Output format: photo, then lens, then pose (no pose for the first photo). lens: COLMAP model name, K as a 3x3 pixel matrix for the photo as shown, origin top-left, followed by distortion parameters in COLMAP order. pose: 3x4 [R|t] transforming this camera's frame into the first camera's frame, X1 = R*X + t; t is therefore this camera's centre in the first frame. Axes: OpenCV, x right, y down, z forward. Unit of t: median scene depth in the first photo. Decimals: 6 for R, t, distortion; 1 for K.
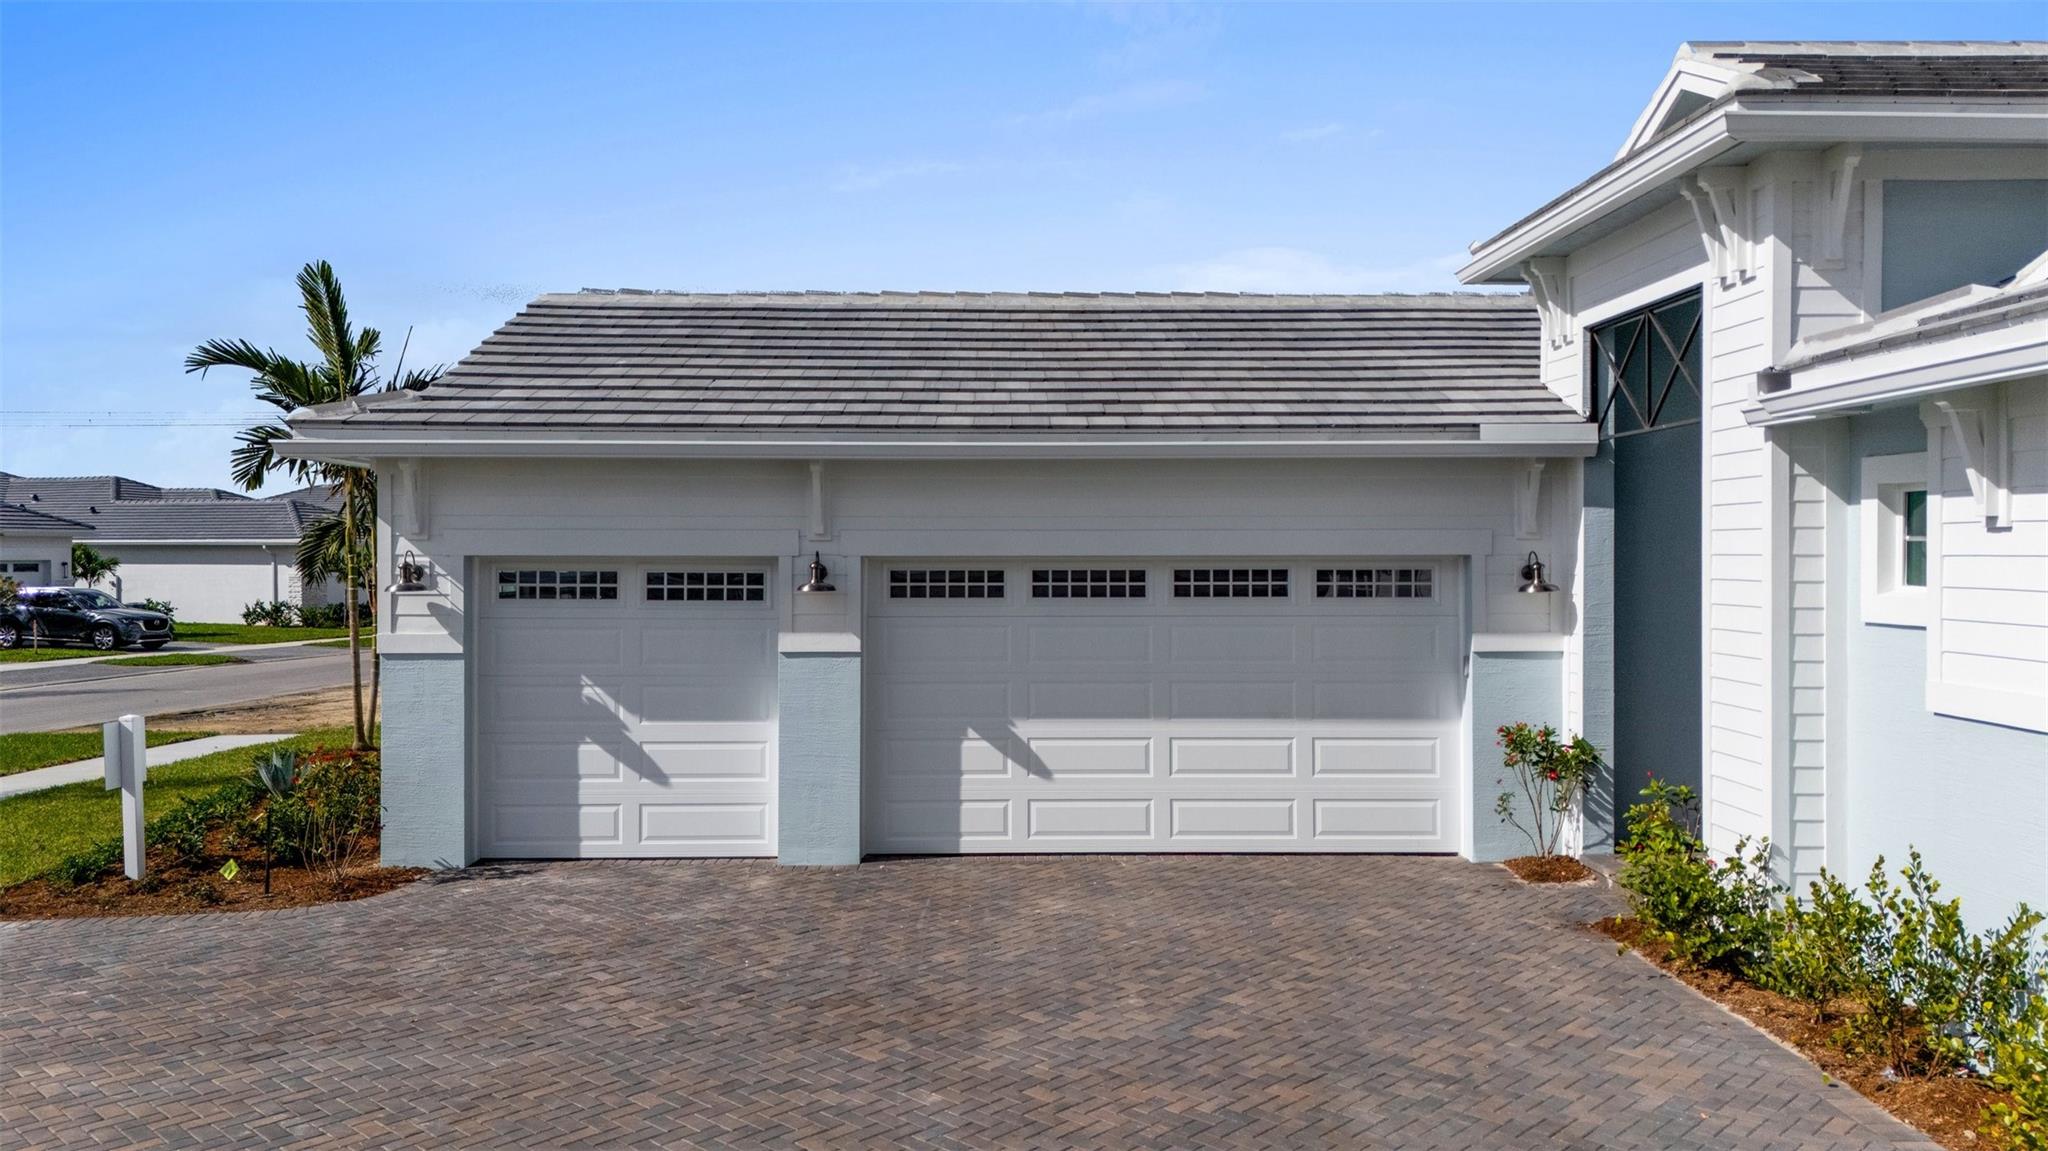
lens RADIAL K [[1525.6, 0, 1029.8], [0, 1525.6, 568.5], [0, 0, 1]] dist [0.087806, -0.075619]
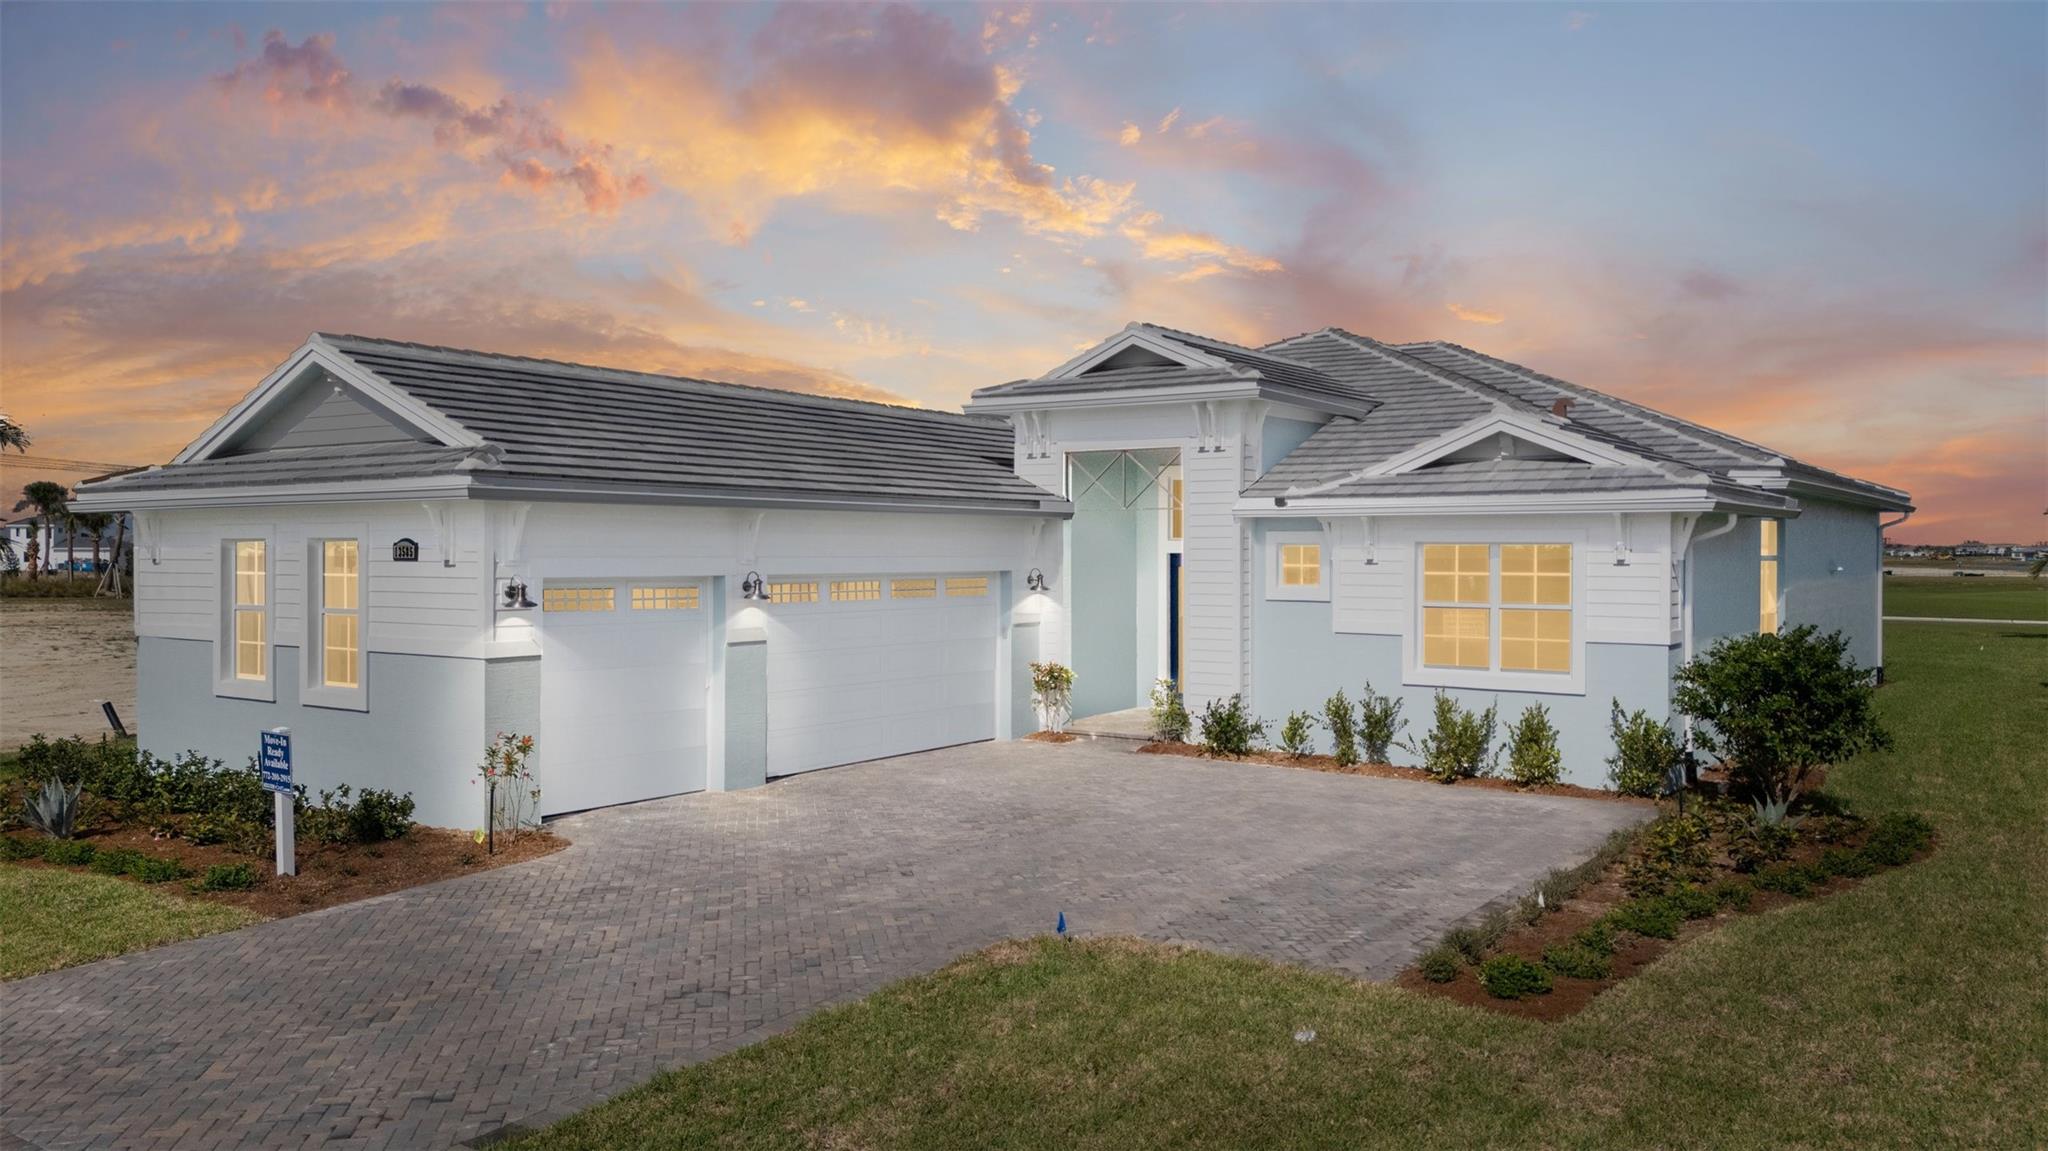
lens RADIAL K [[1525.6, 0, 1029.8], [0, 1525.6, 568.5], [0, 0, 1]] dist [0.087806, -0.075619]
pose [[0.557592, -0.007389, 0.830082, -1.049713], [0.021341, 0.999757, -0.005436, -0.001653], [-0.829841, 0.020746, 0.557615, -0.005537]]
